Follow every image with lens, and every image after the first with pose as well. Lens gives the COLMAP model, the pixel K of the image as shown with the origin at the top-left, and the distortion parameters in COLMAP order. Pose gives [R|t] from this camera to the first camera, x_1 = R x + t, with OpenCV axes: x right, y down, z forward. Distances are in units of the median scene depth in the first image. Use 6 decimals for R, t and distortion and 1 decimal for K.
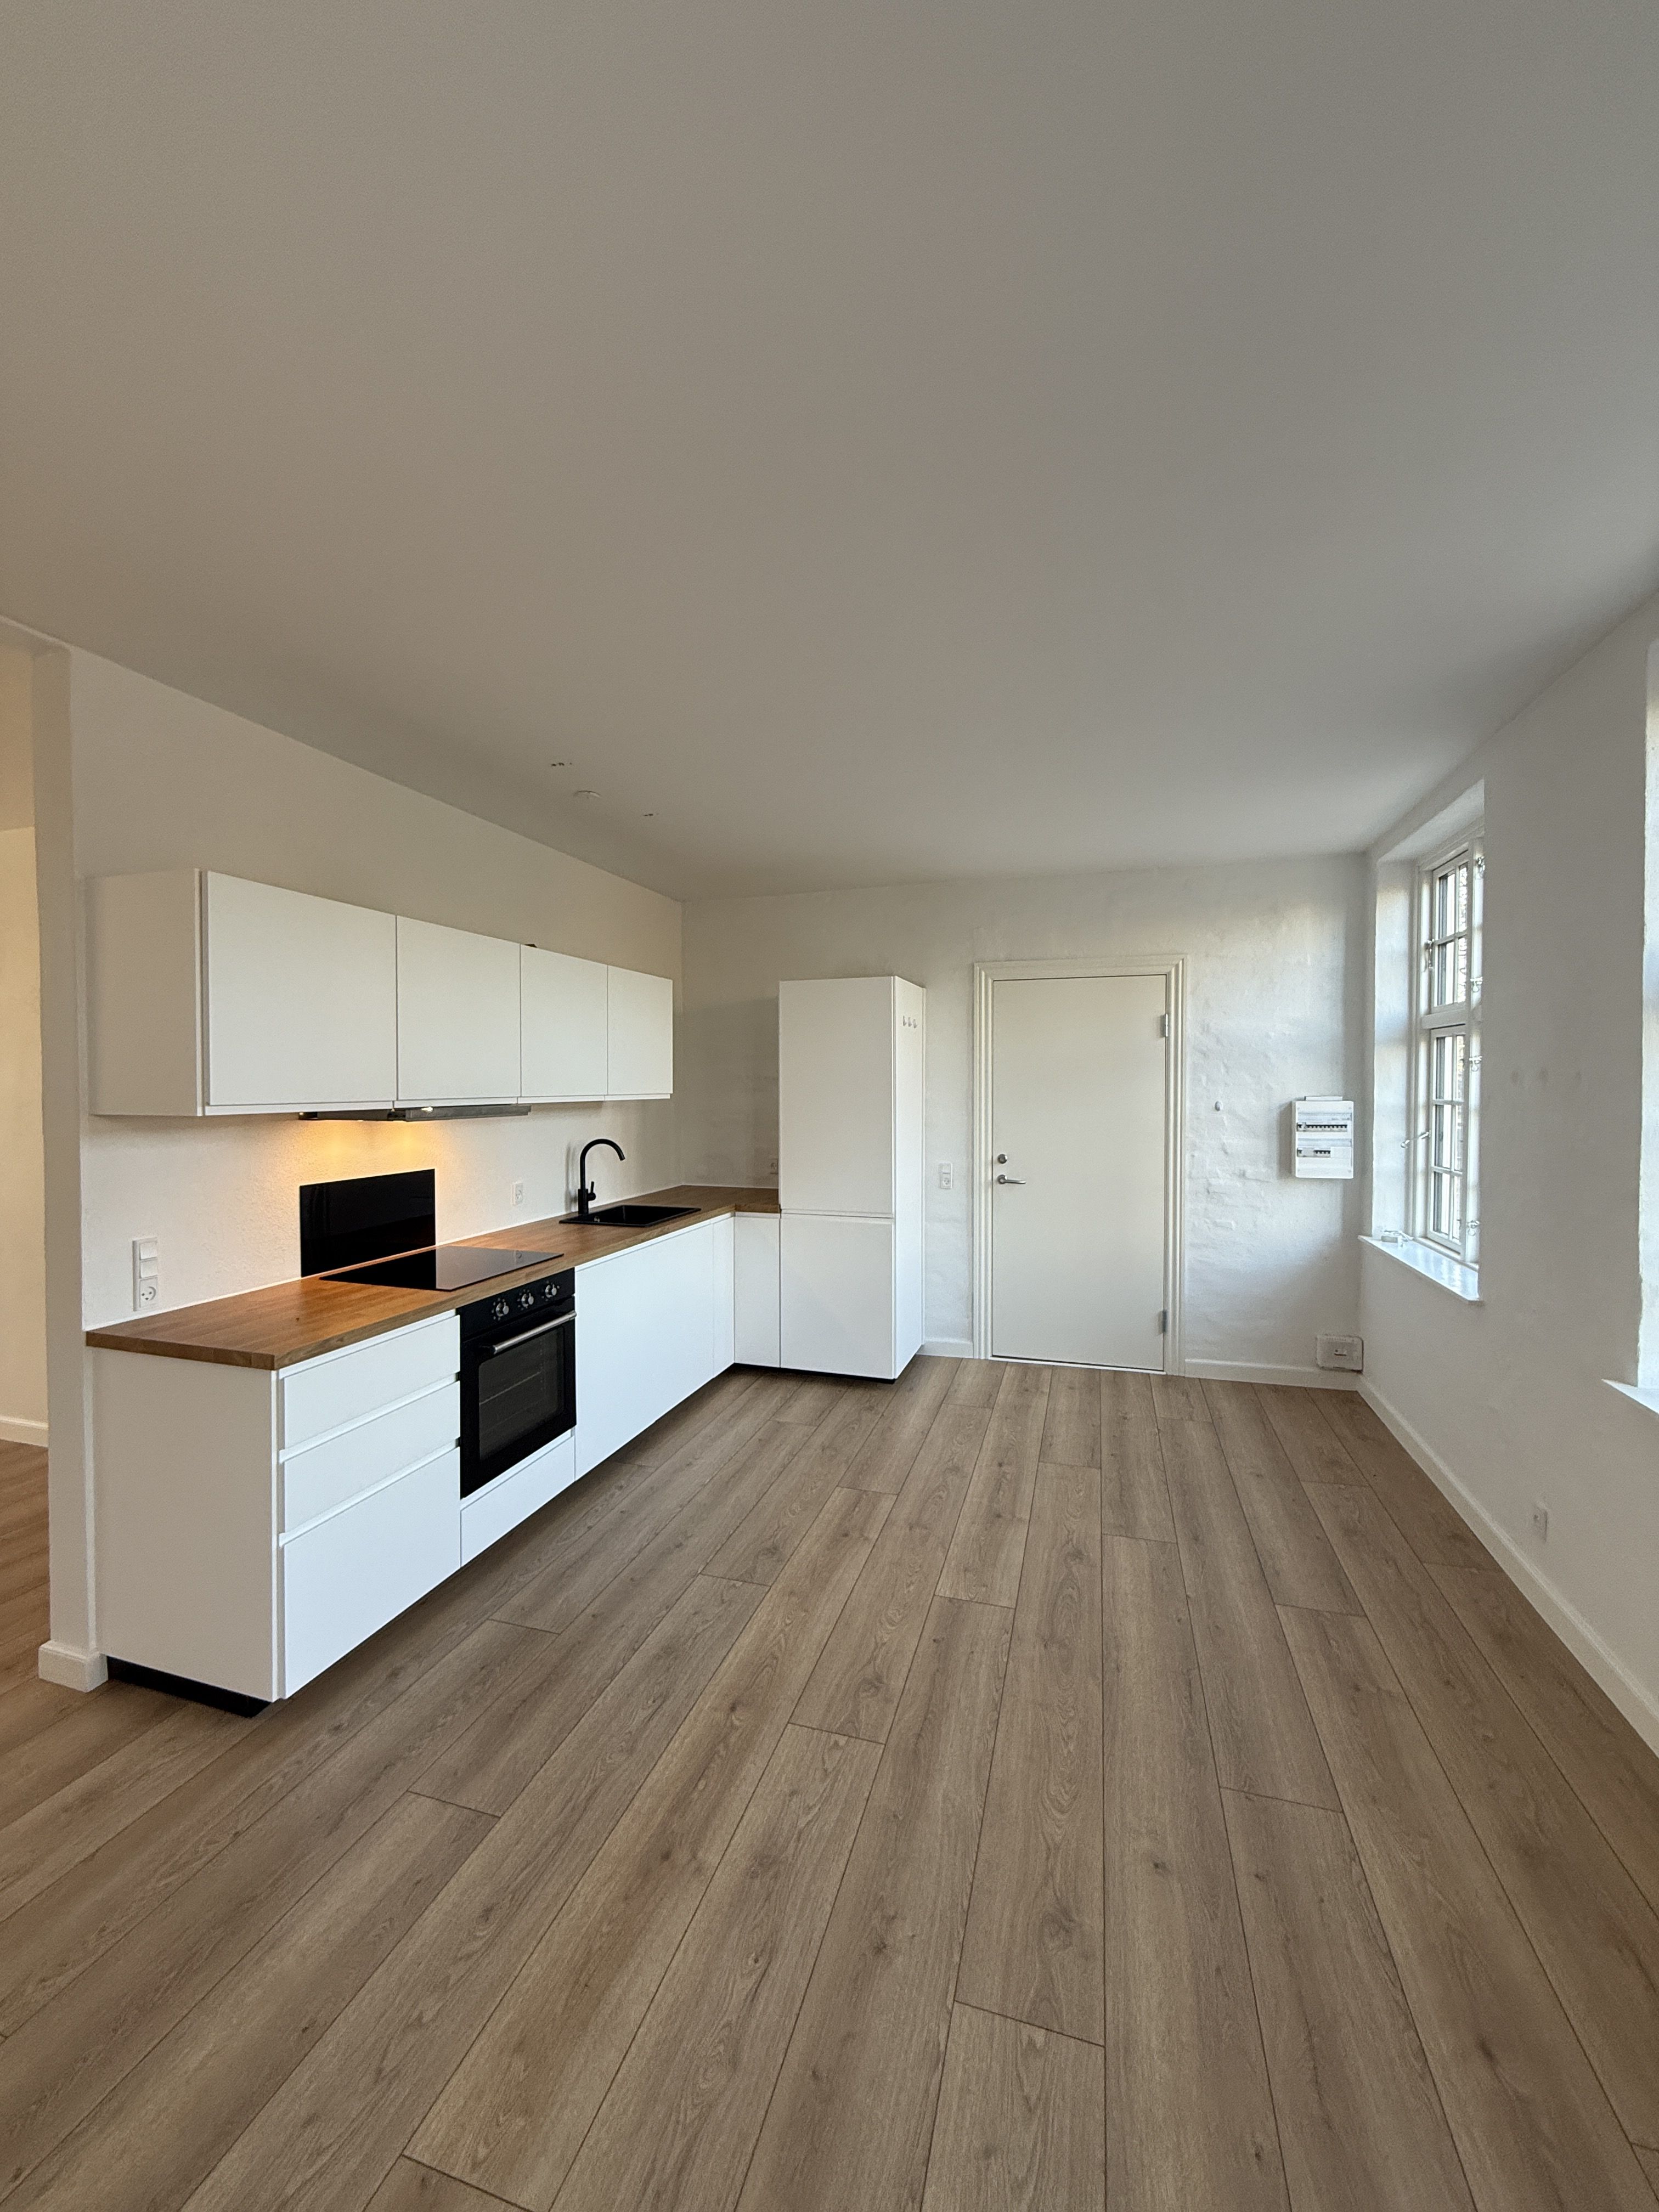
lens RADIAL K [[876.4, 0, 830.2], [0, 876.4, 1101.2], [0, 0, 1]] dist [-0.002315, 0.000067]
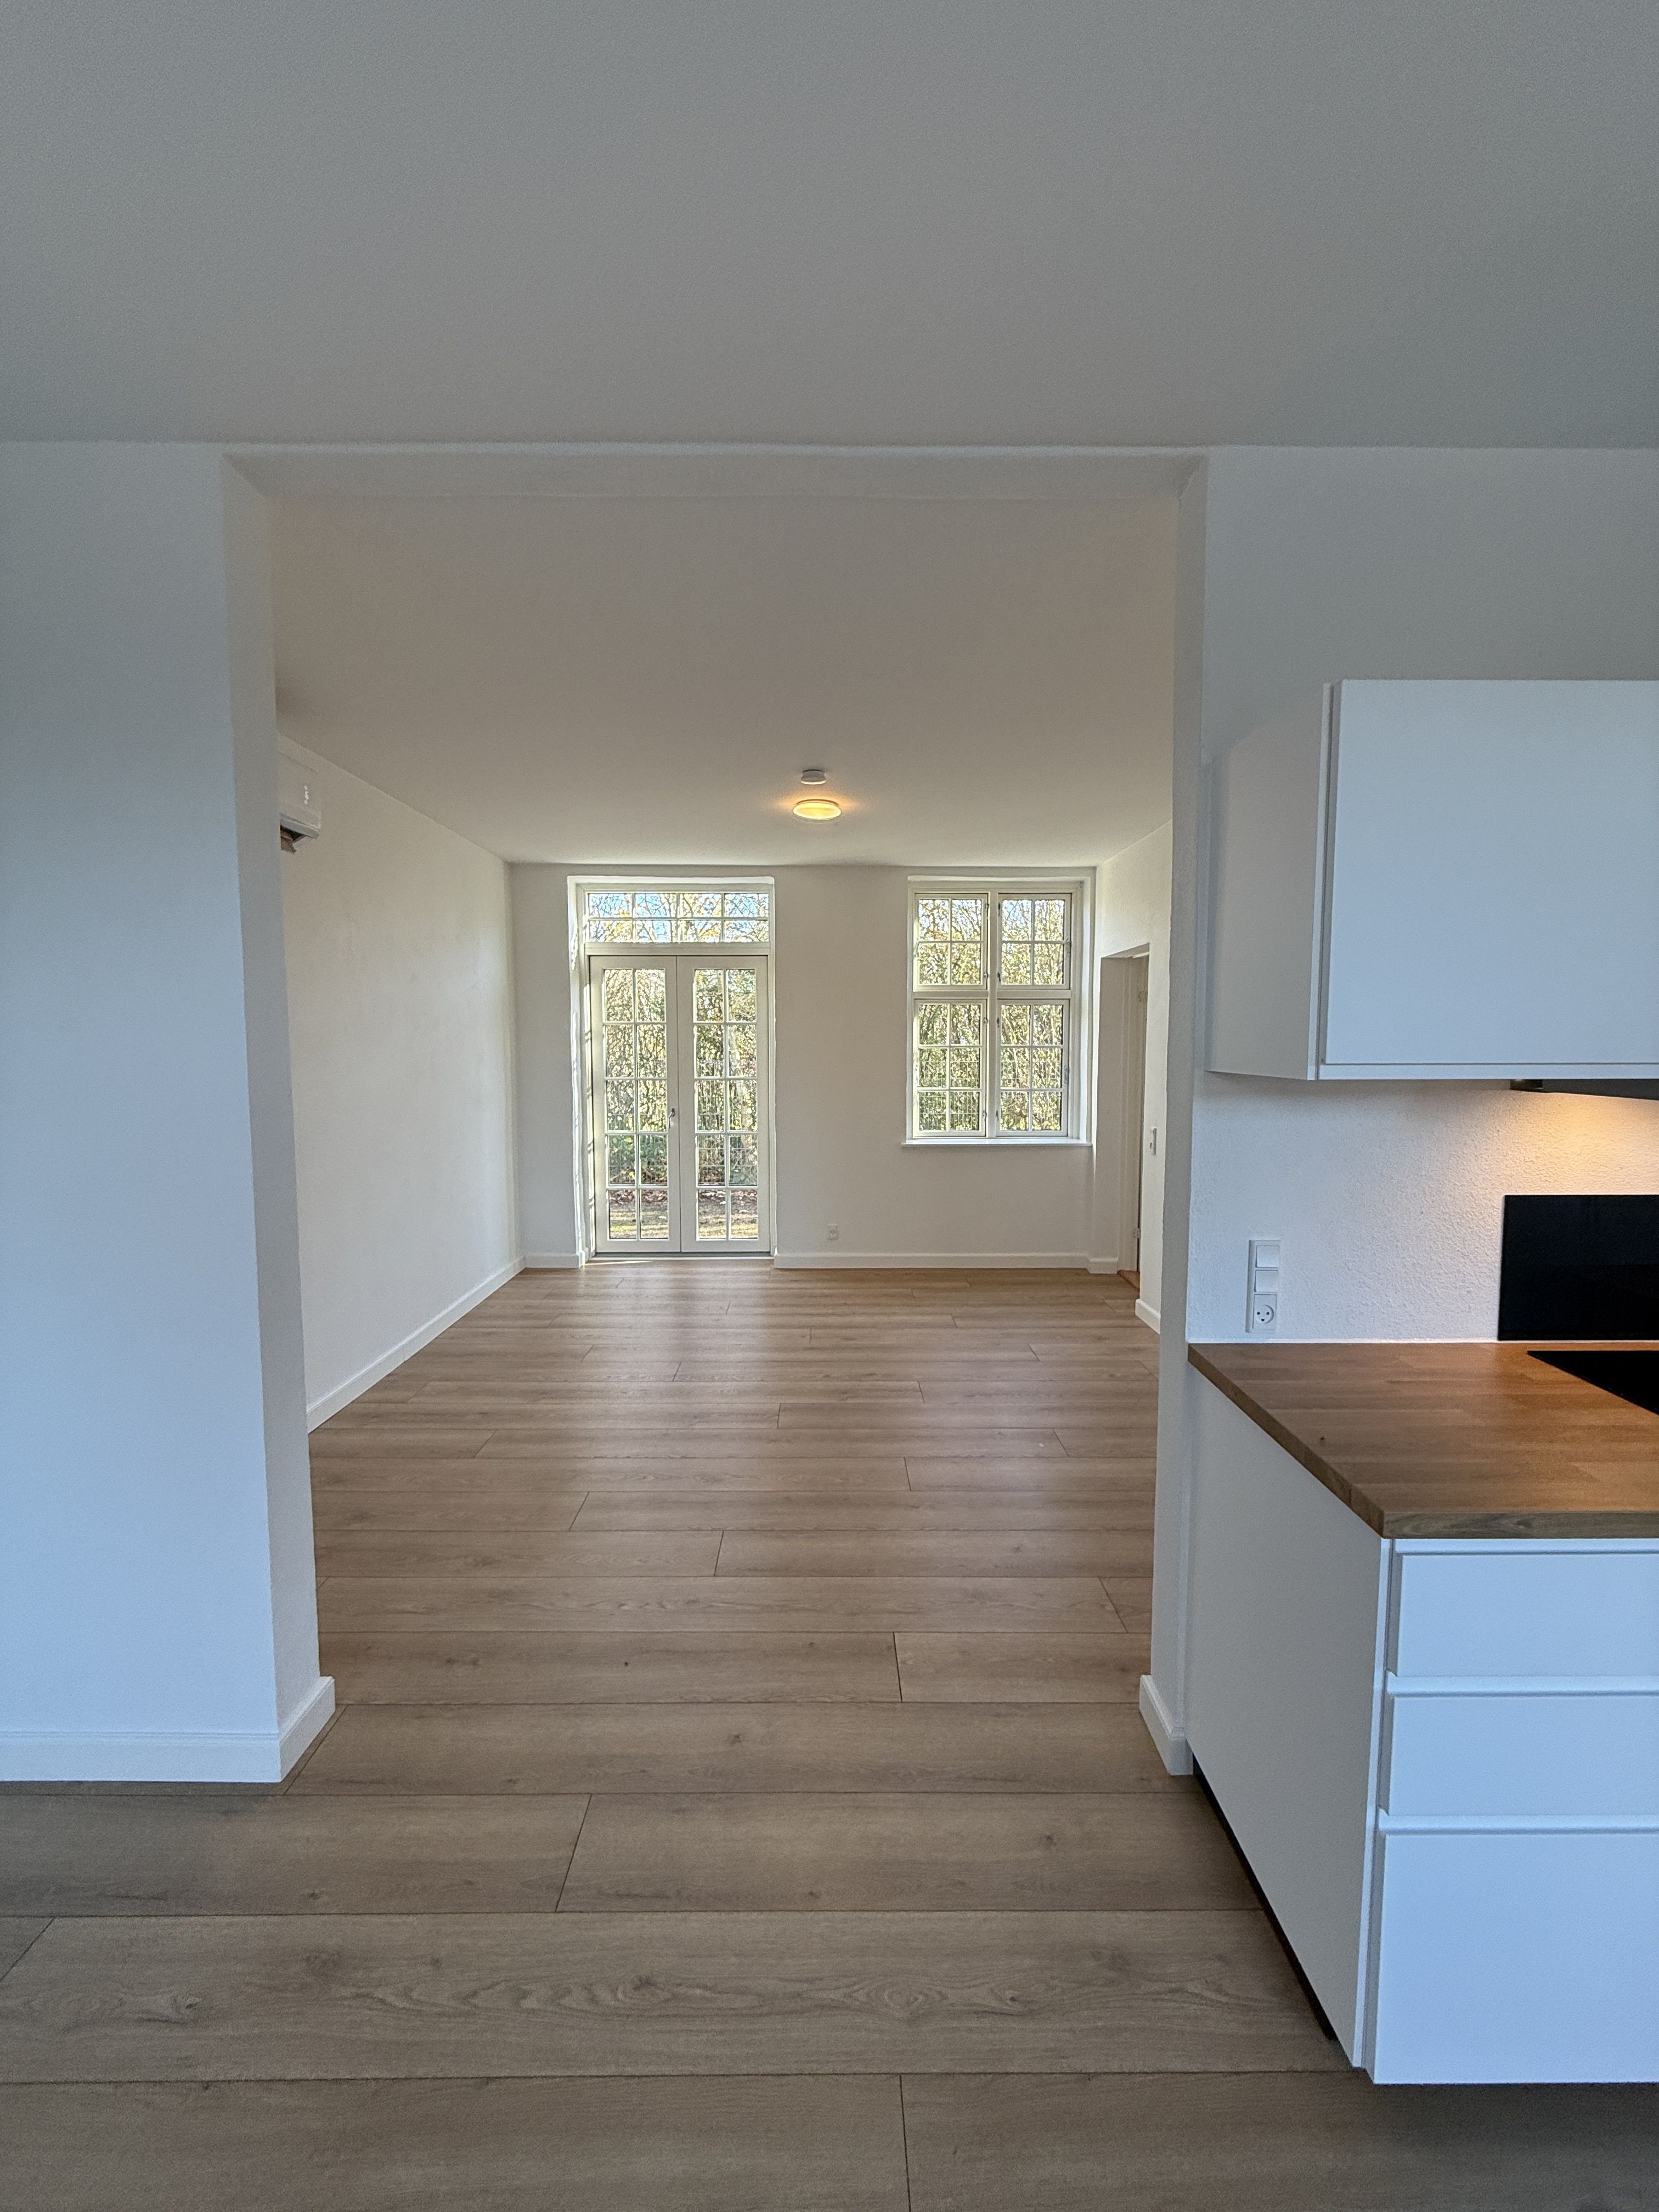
lens RADIAL K [[876.4, 0, 830.2], [0, 876.4, 1101.2], [0, 0, 1]] dist [-0.002315, 0.000067]
pose [[0.302867, 0.067347, -0.950650, -0.193160], [-0.020929, 0.997729, 0.064014, -0.000963], [0.952803, 0.000508, 0.303589, 0.418019]]
